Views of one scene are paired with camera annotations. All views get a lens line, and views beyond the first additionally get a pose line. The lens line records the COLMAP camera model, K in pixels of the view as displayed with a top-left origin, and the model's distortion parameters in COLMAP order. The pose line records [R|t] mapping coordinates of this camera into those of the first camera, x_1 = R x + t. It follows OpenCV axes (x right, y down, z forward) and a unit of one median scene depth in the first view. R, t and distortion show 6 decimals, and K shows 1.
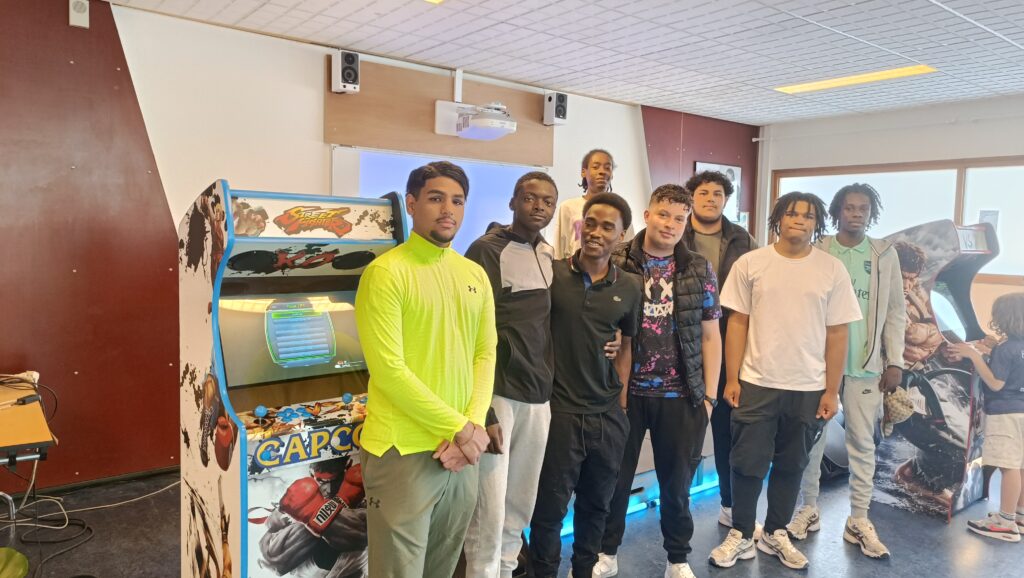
lens RADIAL K [[698.0, 0, 491.7], [0, 698.0, 286.3], [0, 0, 1]] dist [0.054603, -0.071019]
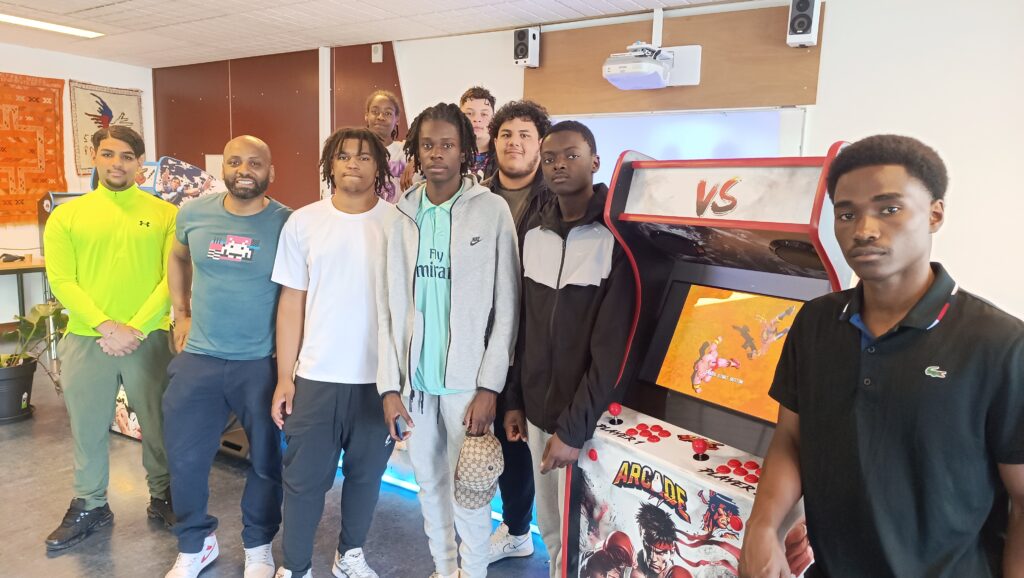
lens RADIAL K [[698.0, 0, 491.7], [0, 698.0, 286.3], [0, 0, 1]] dist [0.054603, -0.071019]
pose [[0.290084, 0.120799, -0.949346, 1.038985], [-0.112851, 0.989398, 0.091412, -0.043125], [0.950324, 0.080617, 0.300641, 0.803870]]
